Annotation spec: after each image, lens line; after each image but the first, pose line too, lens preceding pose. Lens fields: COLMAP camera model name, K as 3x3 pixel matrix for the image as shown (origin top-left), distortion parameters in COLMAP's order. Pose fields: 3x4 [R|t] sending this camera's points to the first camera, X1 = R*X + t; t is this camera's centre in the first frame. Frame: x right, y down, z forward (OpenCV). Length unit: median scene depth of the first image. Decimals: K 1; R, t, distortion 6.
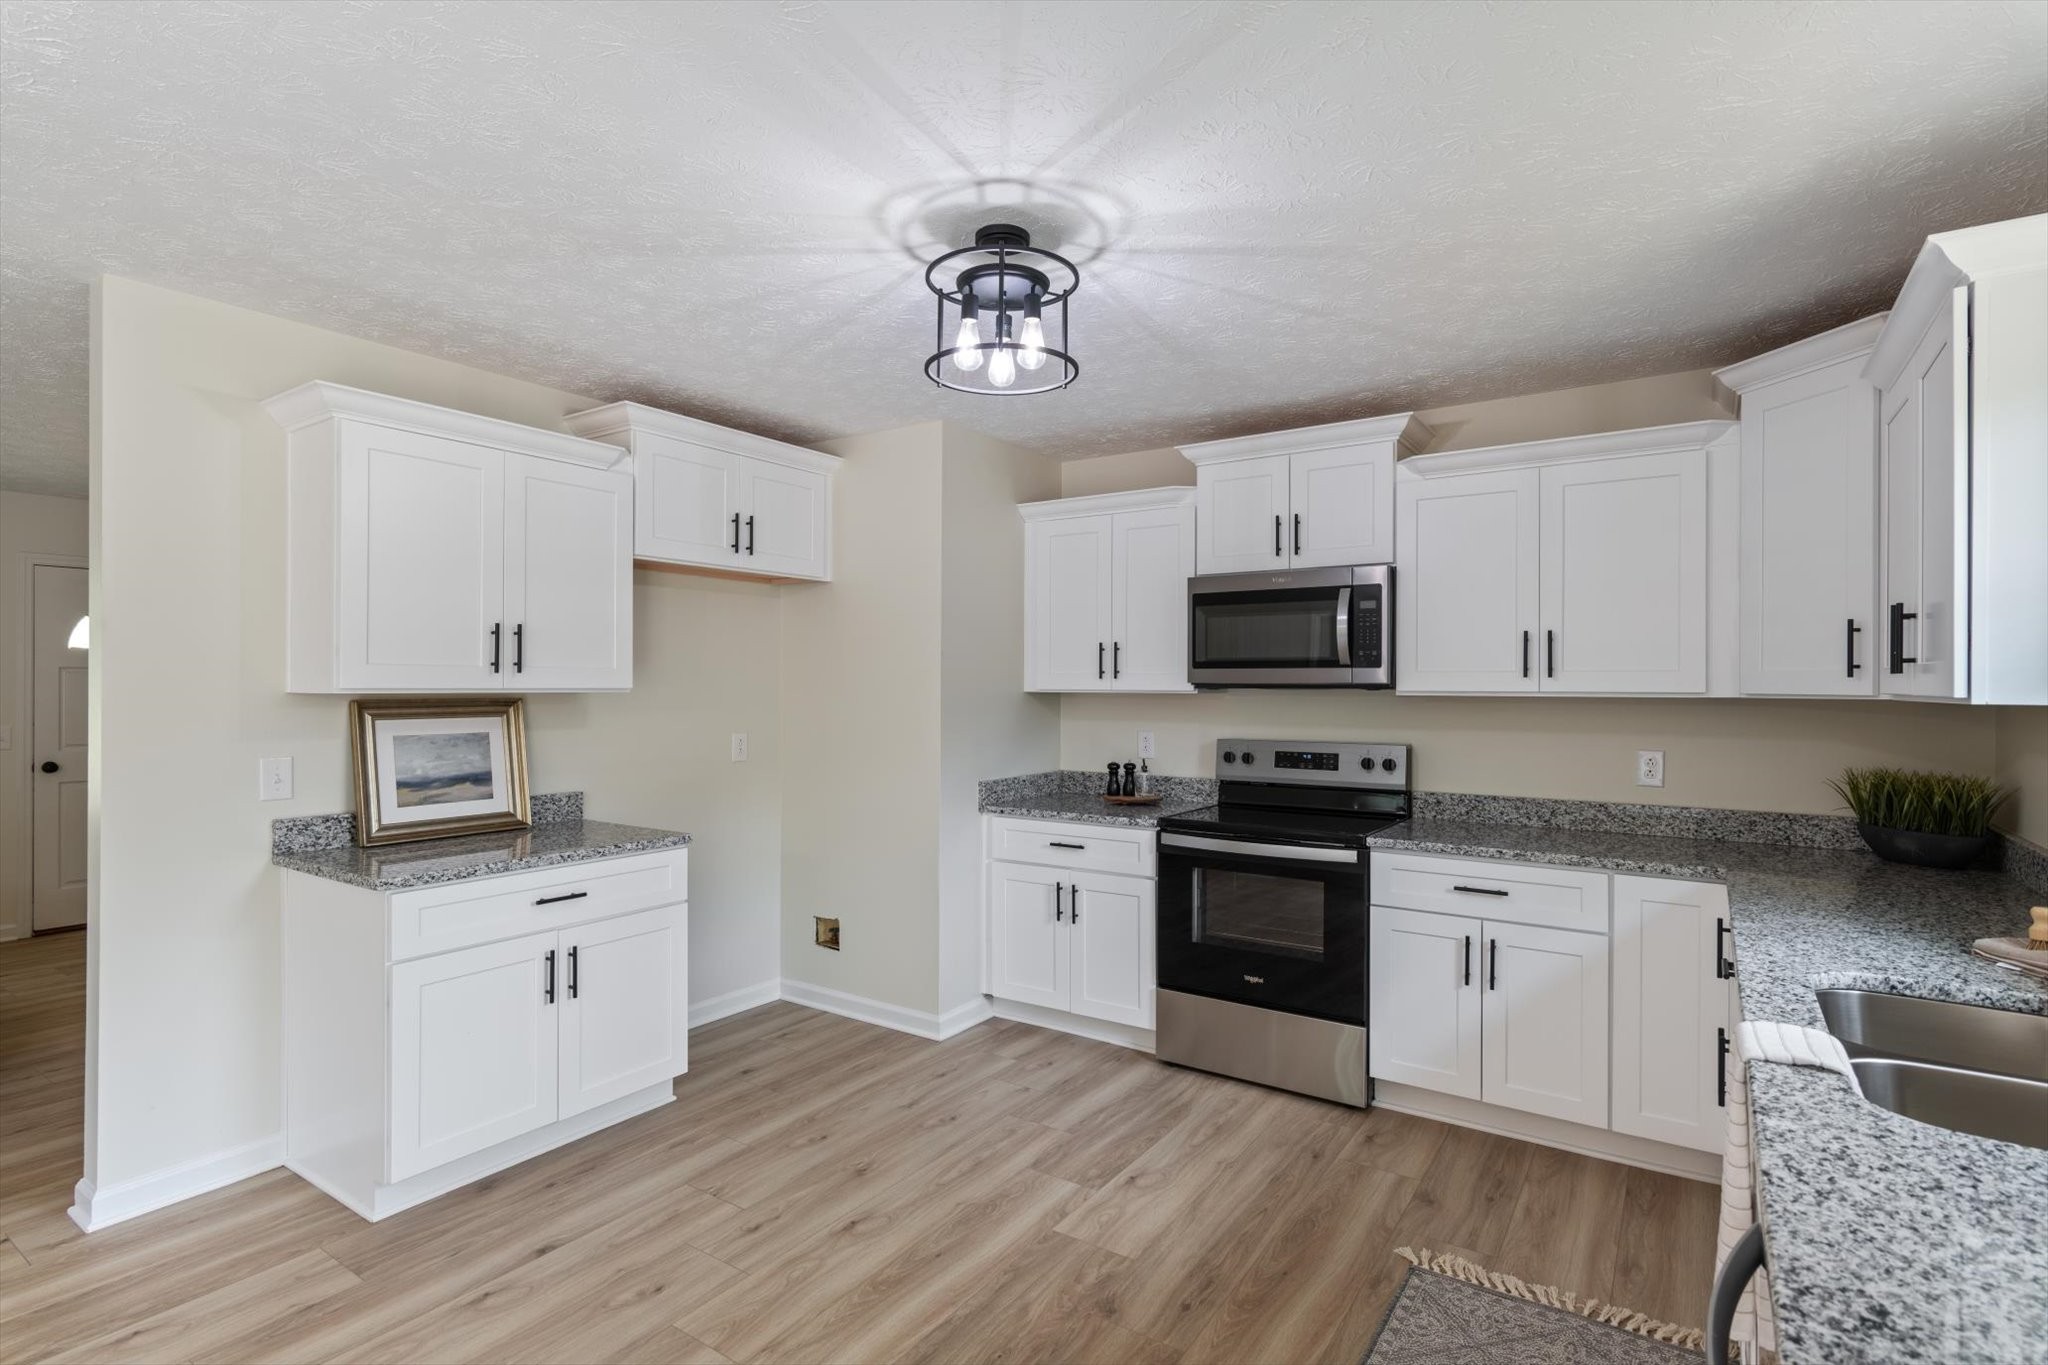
lens RADIAL K [[1000.5, 0, 1018.5], [0, 1000.5, 681.5], [0, 0, 1]] dist [-0.000229, -0.000058]
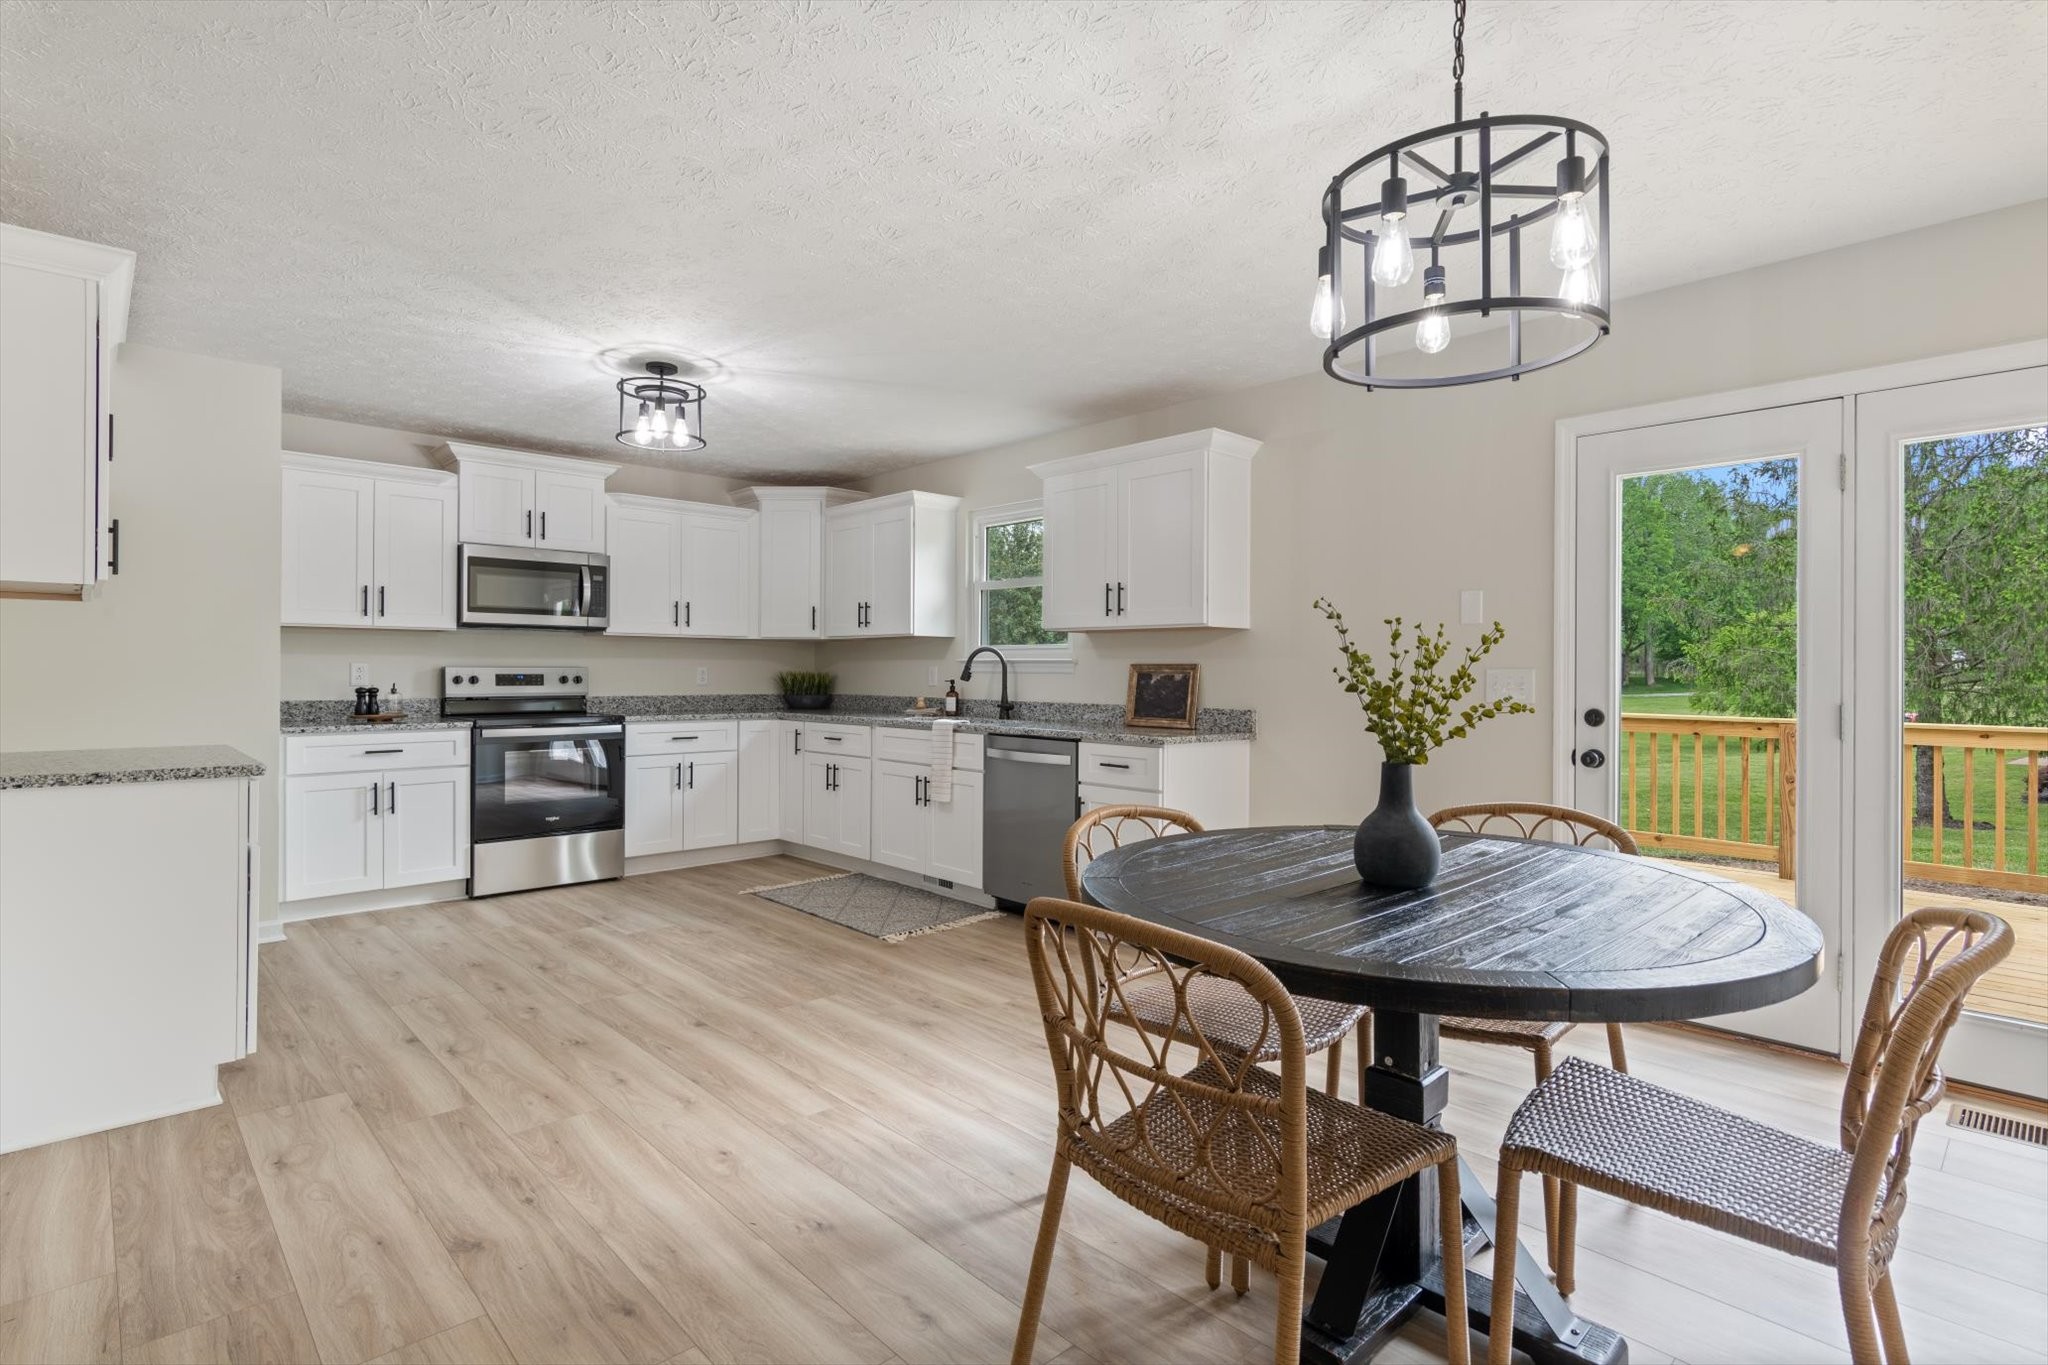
lens RADIAL K [[994.7, 0, 1021.1], [0, 994.7, 672.3], [0, 0, 1]] dist [0.000805, -0.000128]
pose [[0.211590, -0.003031, 0.977354, -1.152894], [-0.007712, 0.999959, 0.004771, 0.066709], [-0.977328, -0.008547, 0.211558, -0.013888]]
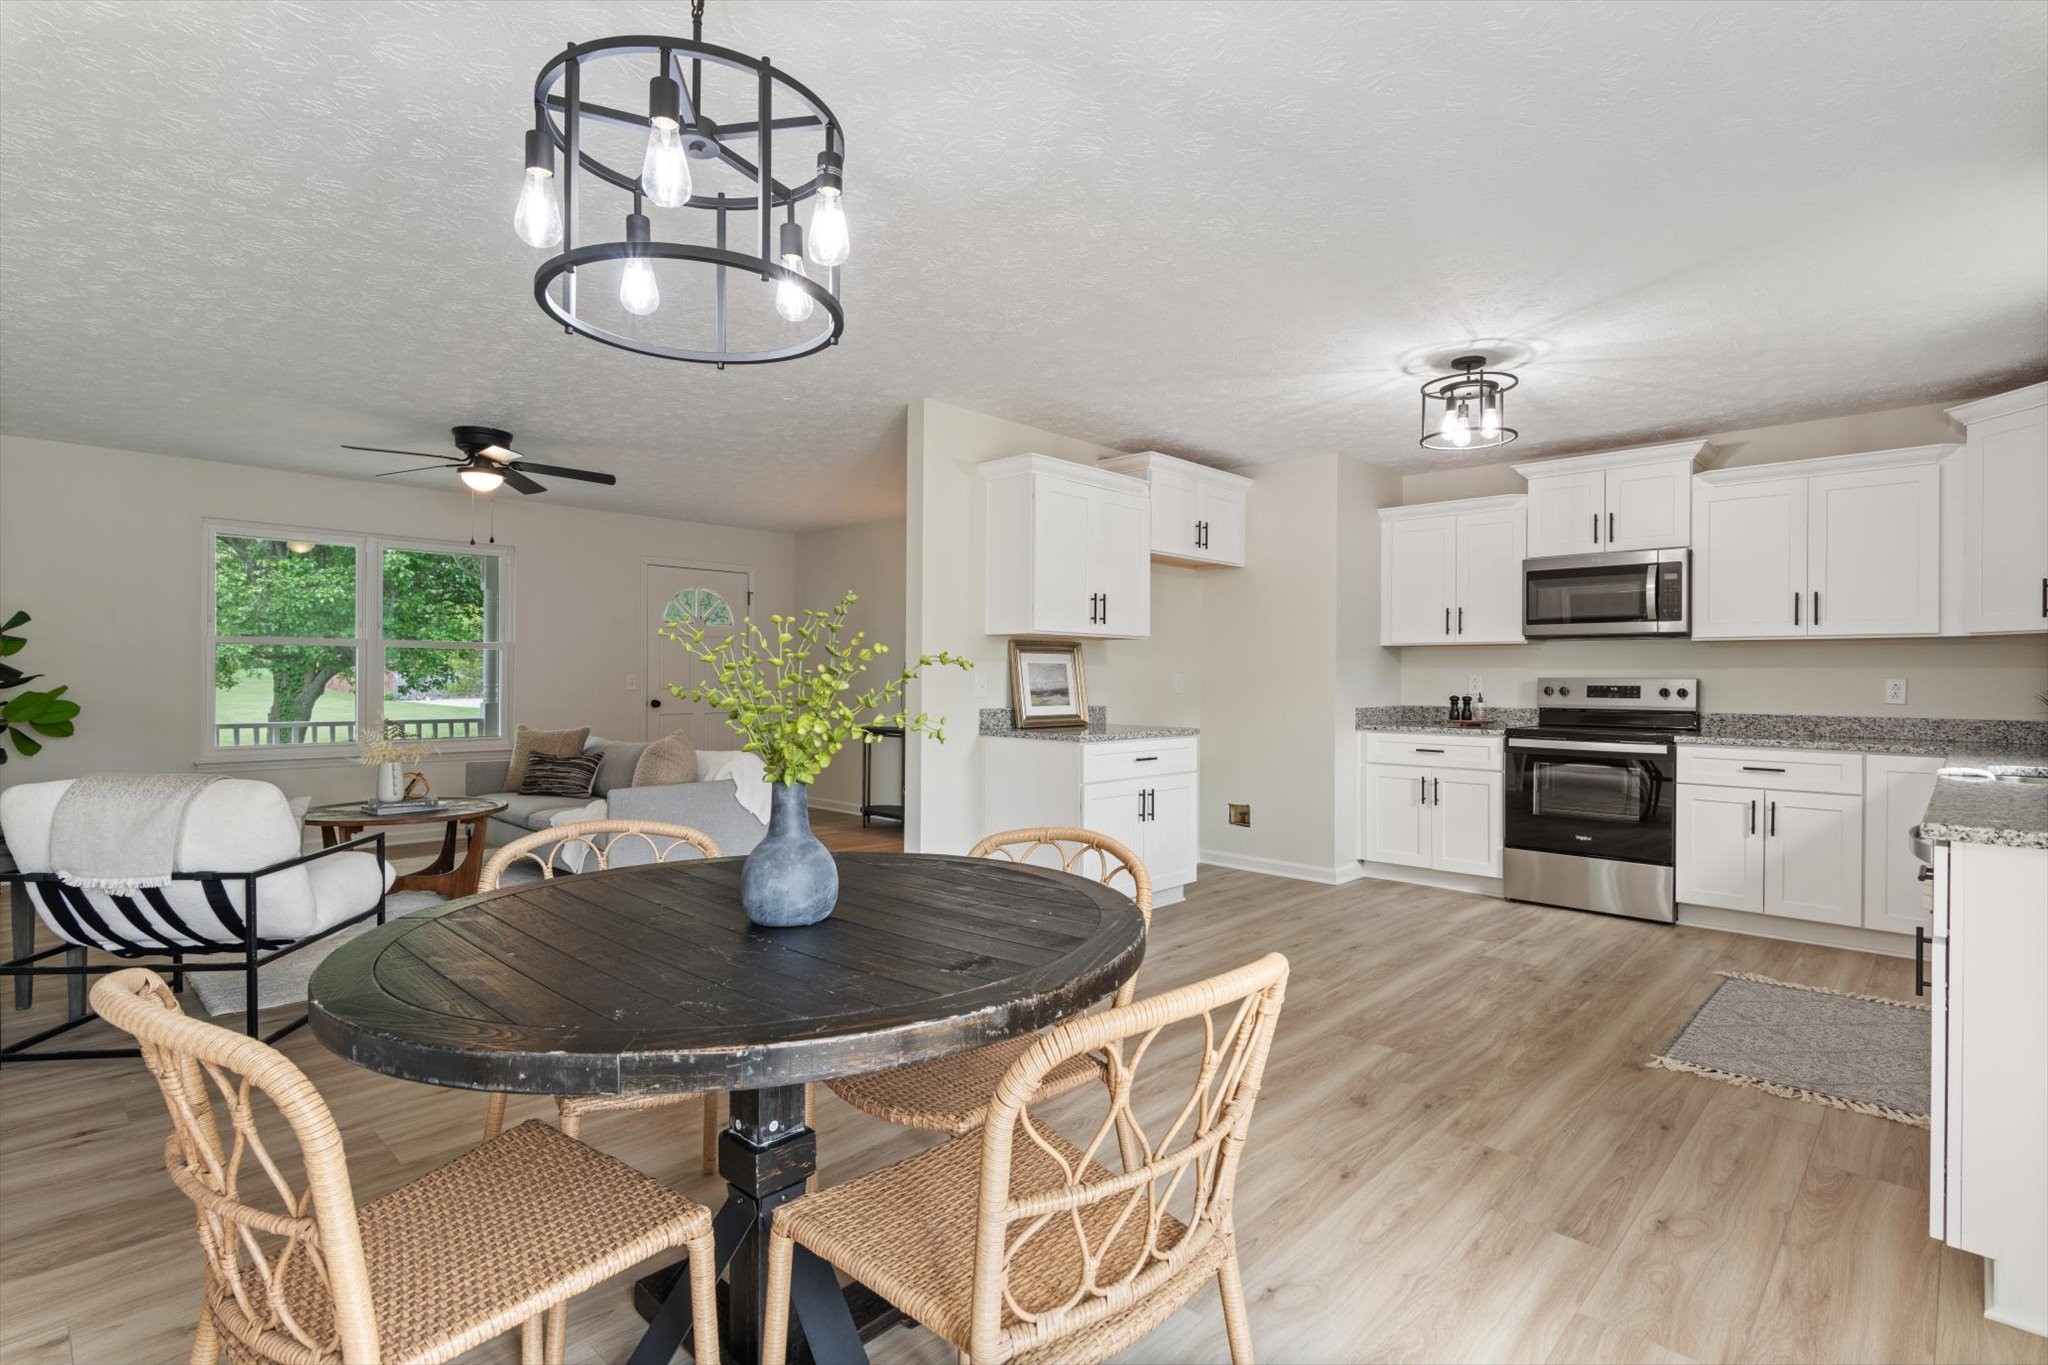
lens RADIAL K [[994.7, 0, 1021.1], [0, 994.7, 672.3], [0, 0, 1]] dist [0.000805, -0.000128]
pose [[0.986496, 0.003150, -0.163752, -0.347761], [-0.003338, 0.999994, -0.000876, 0.067228], [0.163749, 0.001410, 0.986501, -0.574497]]
